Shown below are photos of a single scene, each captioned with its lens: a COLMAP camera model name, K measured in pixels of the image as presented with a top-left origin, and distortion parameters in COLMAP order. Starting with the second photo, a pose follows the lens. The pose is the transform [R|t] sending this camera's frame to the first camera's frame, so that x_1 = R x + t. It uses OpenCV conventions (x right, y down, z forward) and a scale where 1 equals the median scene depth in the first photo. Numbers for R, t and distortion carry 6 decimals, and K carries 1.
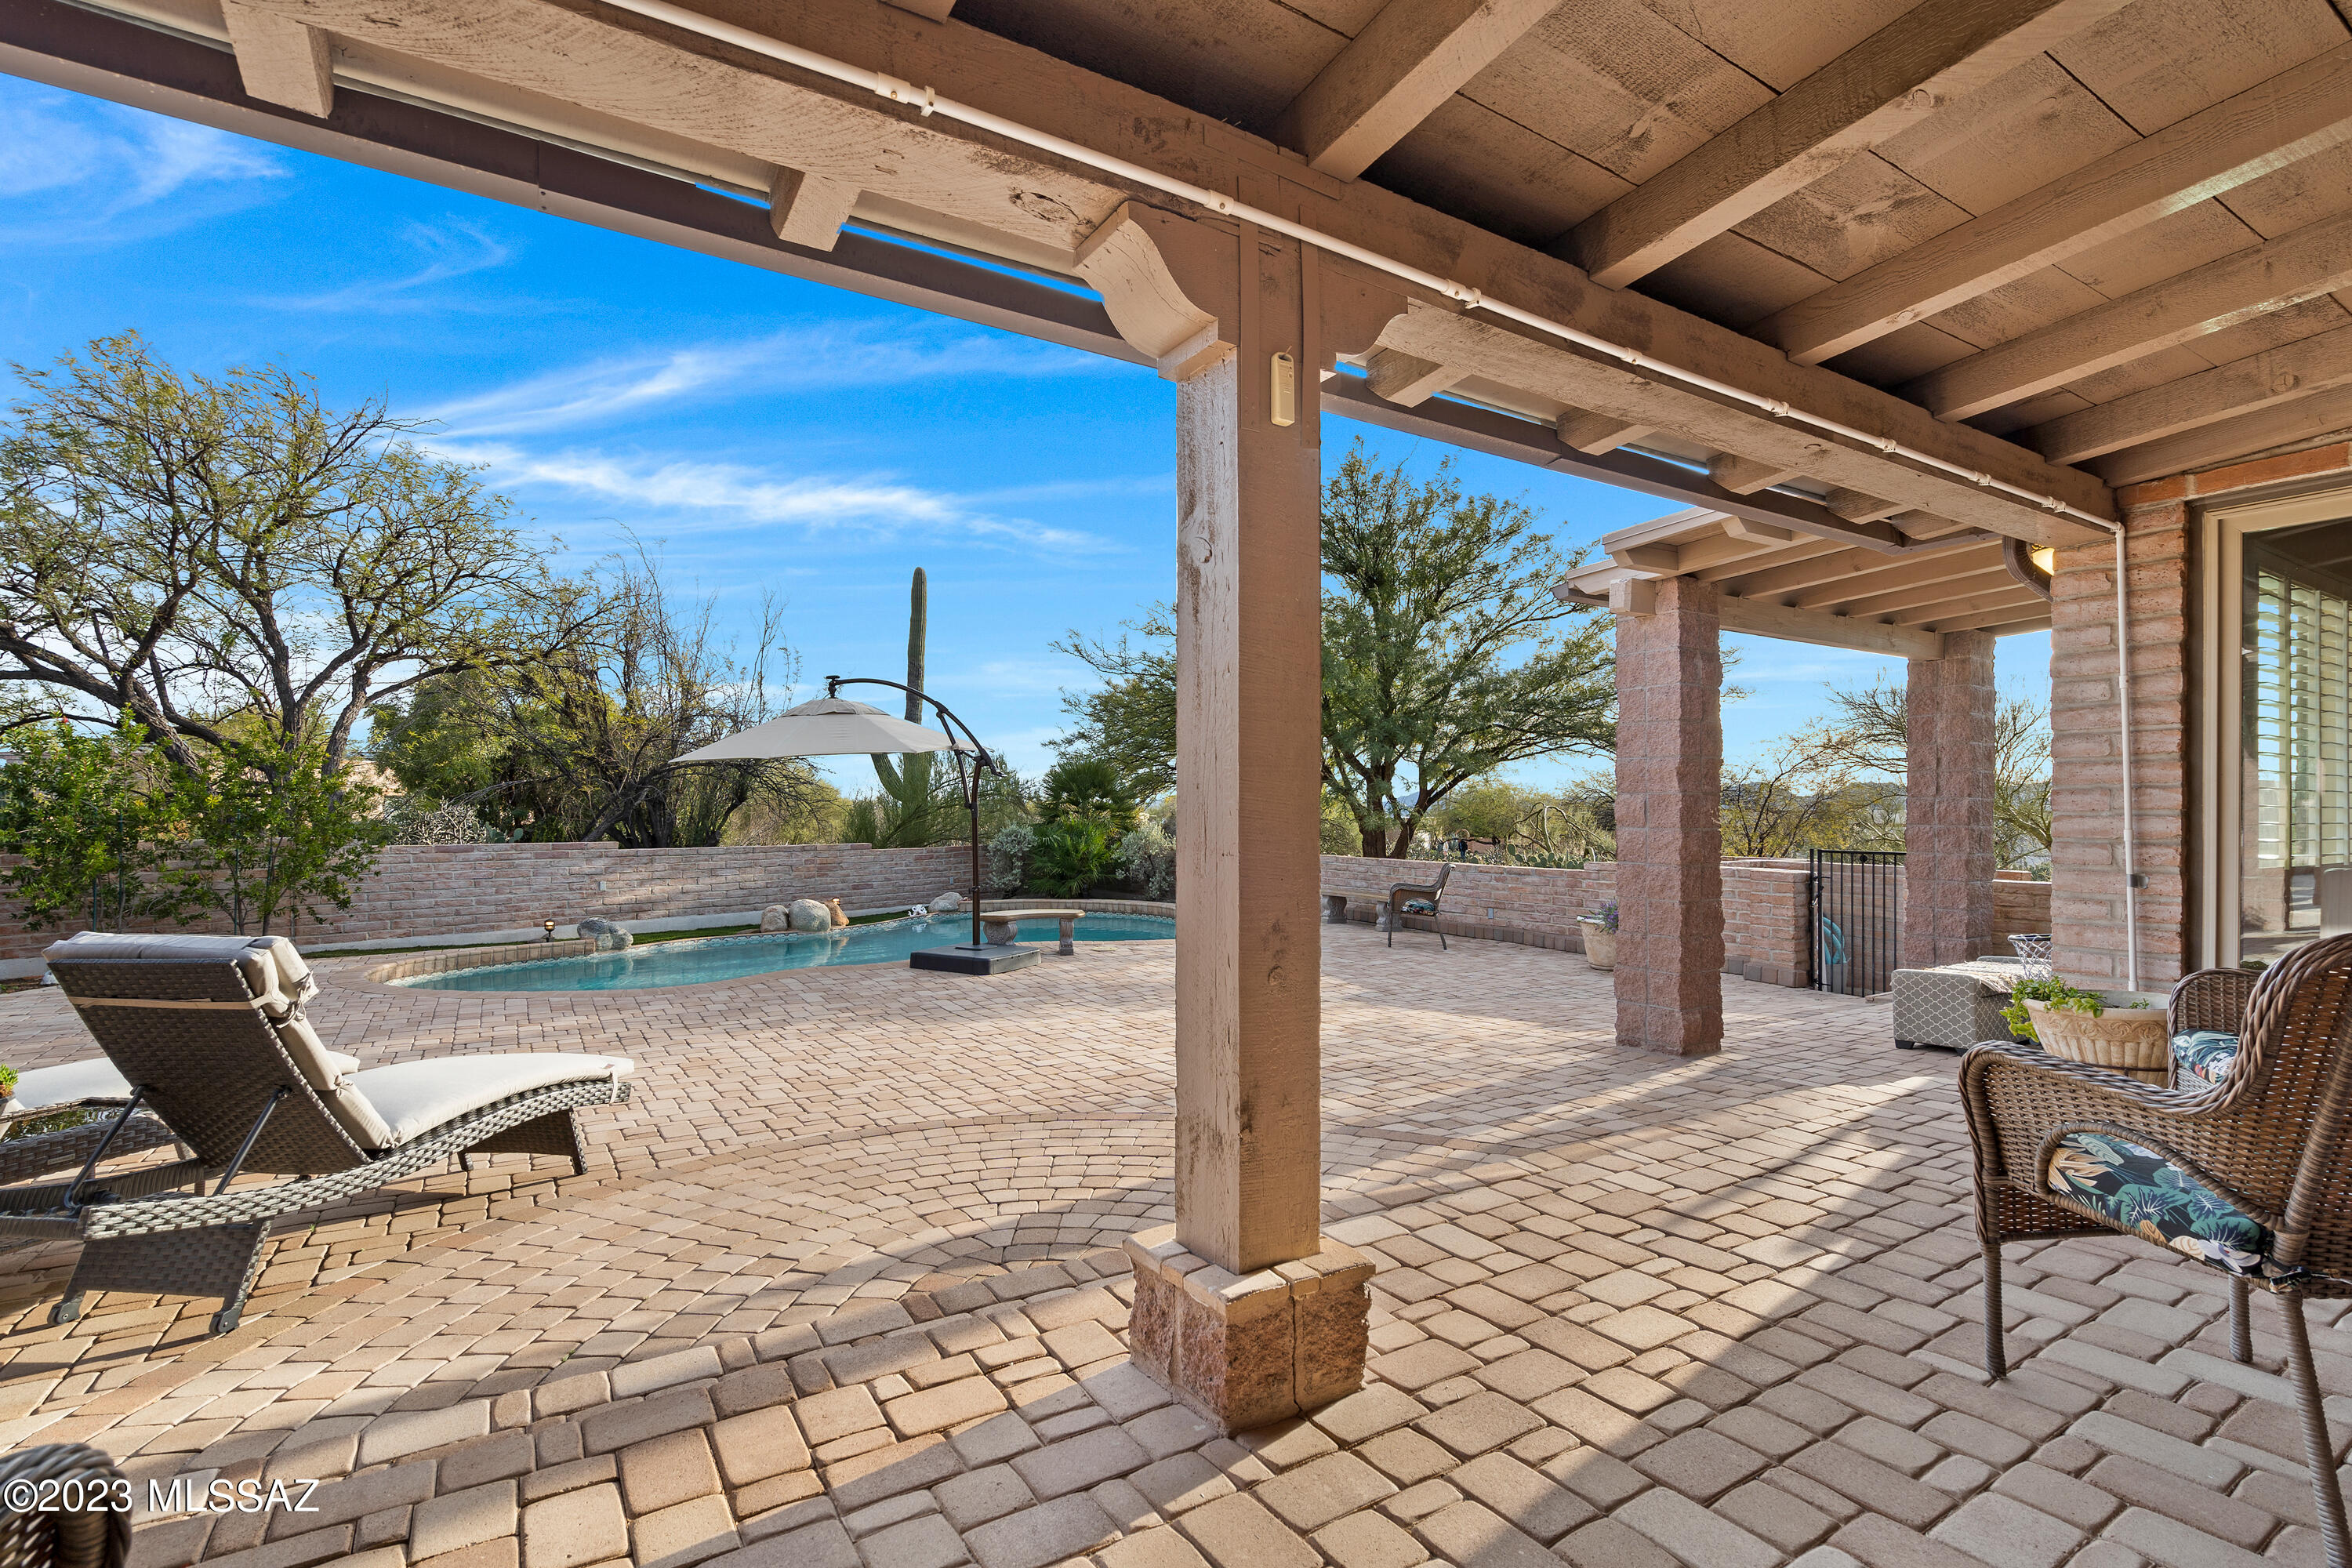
lens RADIAL K [[1101.6, 0, 1172.9], [0, 1101.6, 796.5], [0, 0, 1]] dist [-0.002832, 0.000441]
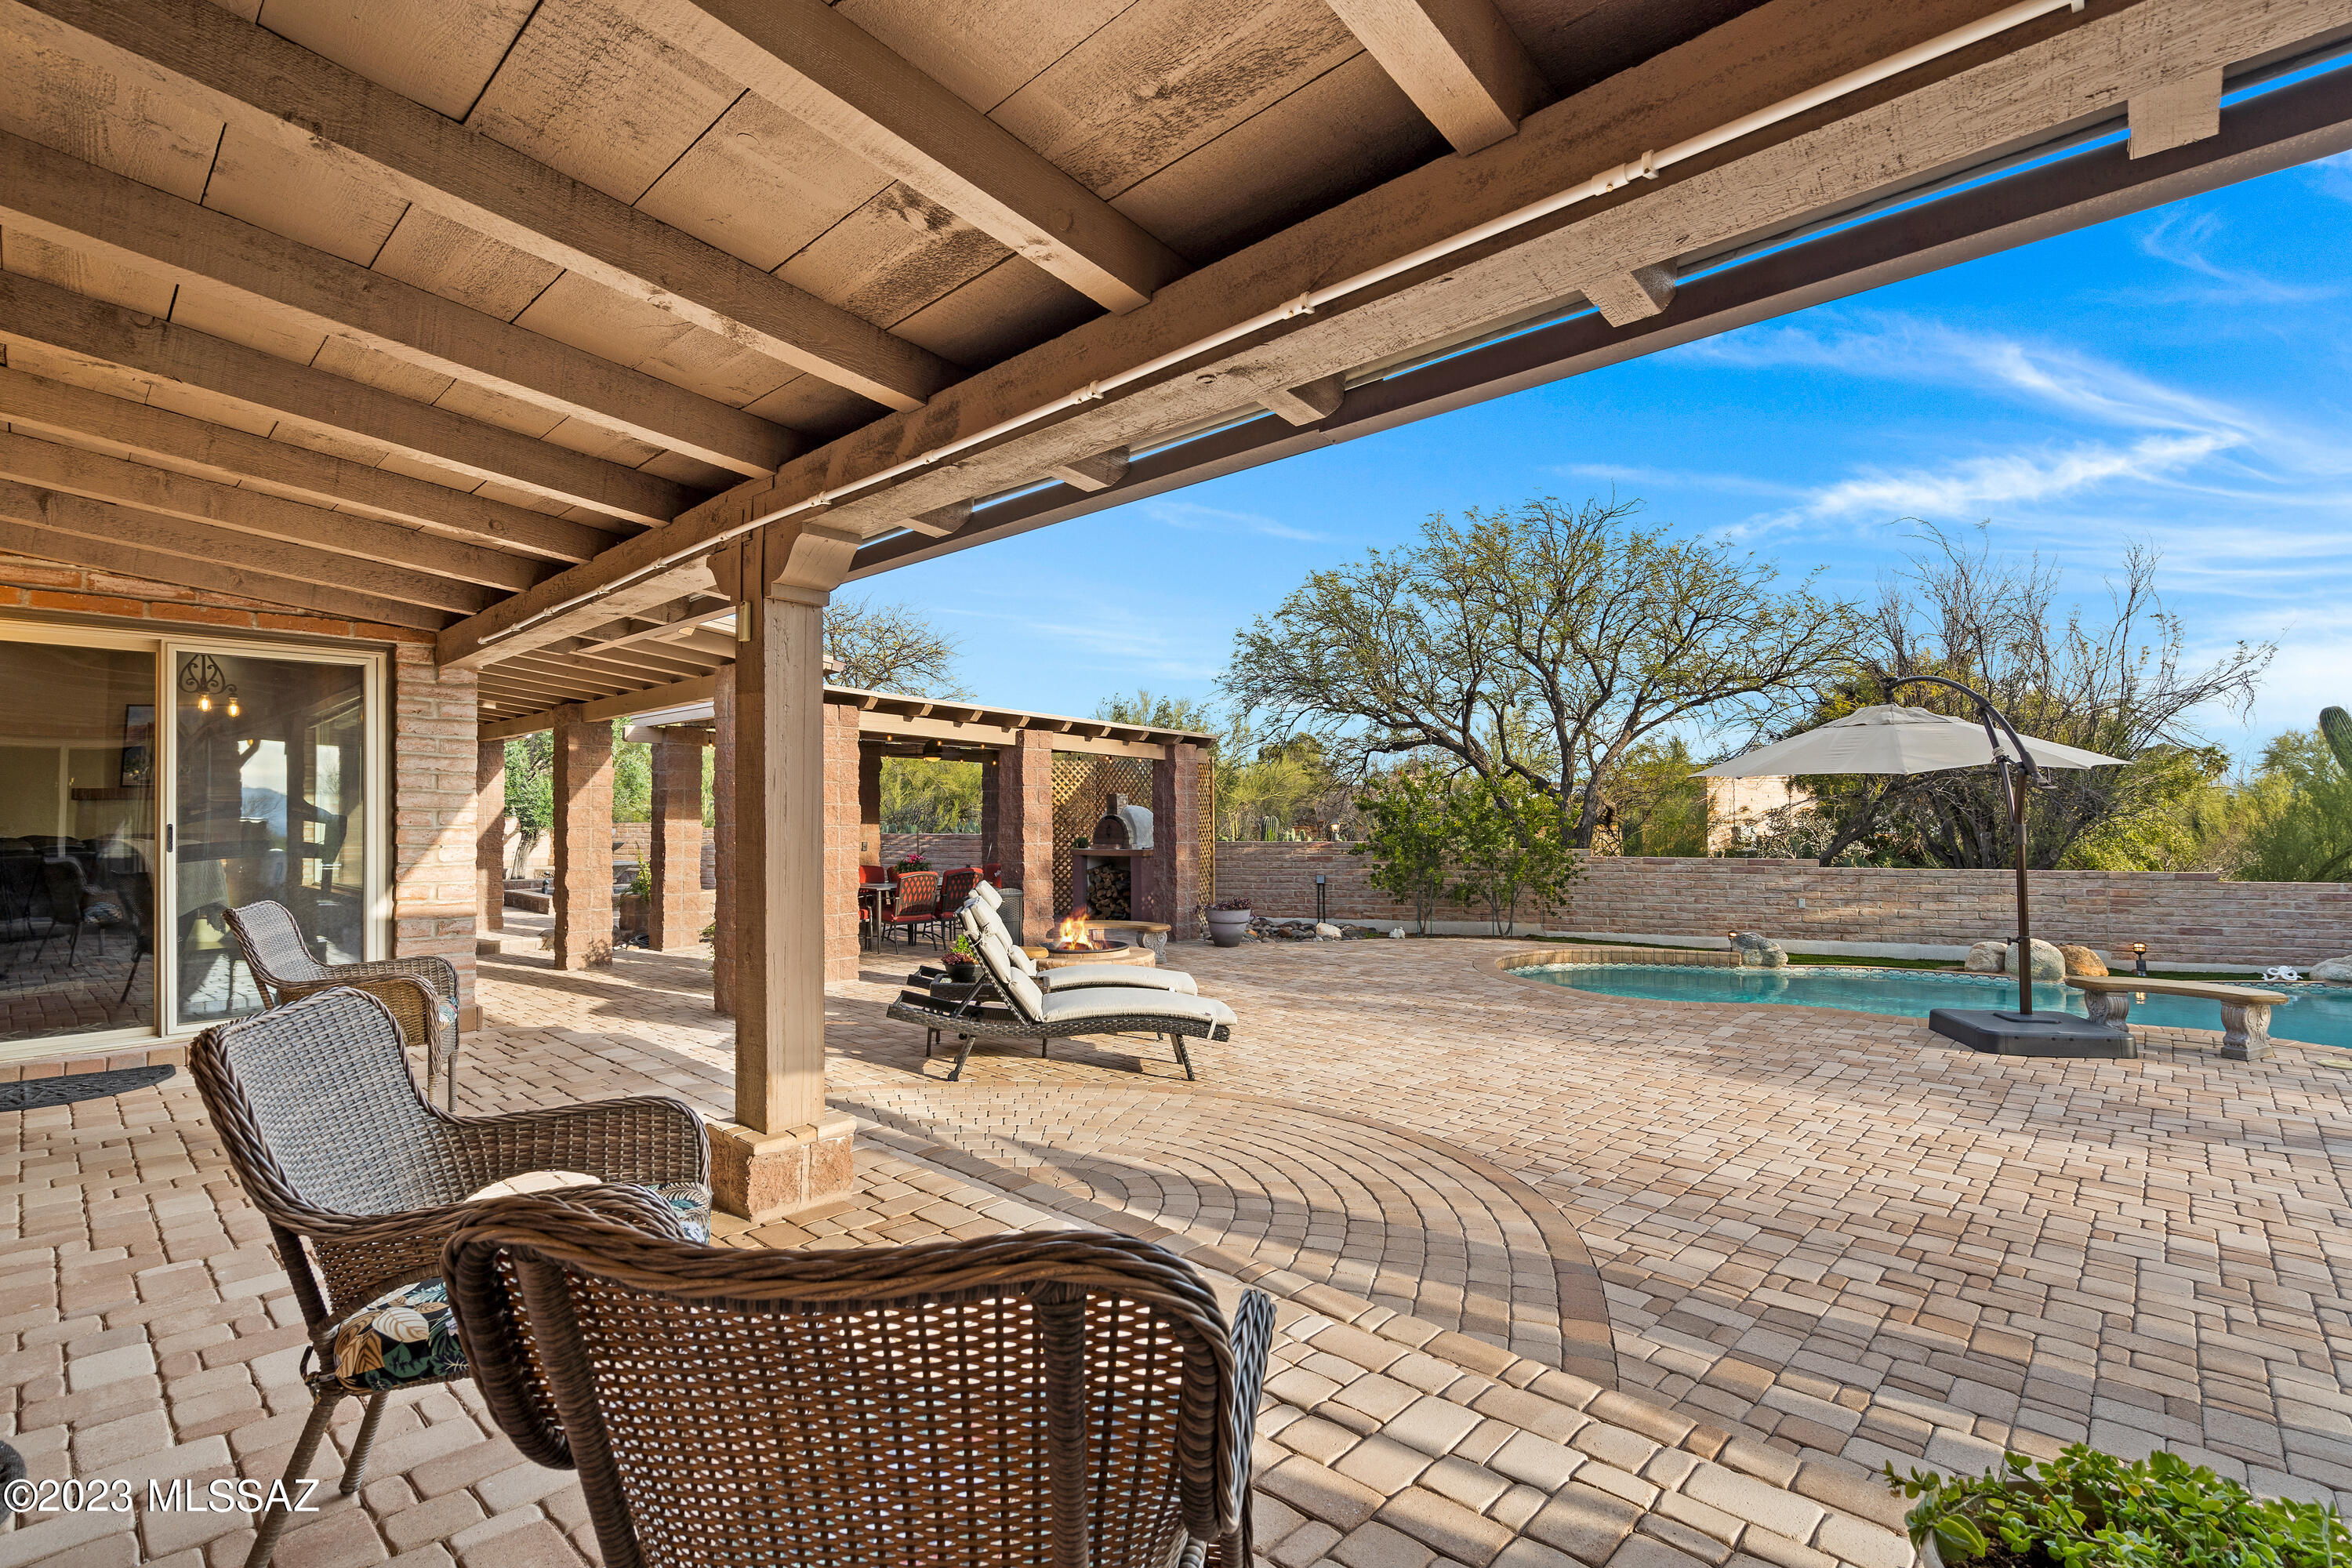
lens RADIAL K [[1101.6, 0, 1164.0], [0, 1101.6, 783.1], [0, 0, 1]] dist [-0.002832, 0.000441]
pose [[0.243971, -0.034177, -0.969180, 0.395664], [0.018146, 0.999365, -0.030673, -0.009351], [0.969613, -0.010103, 0.244436, 0.248263]]
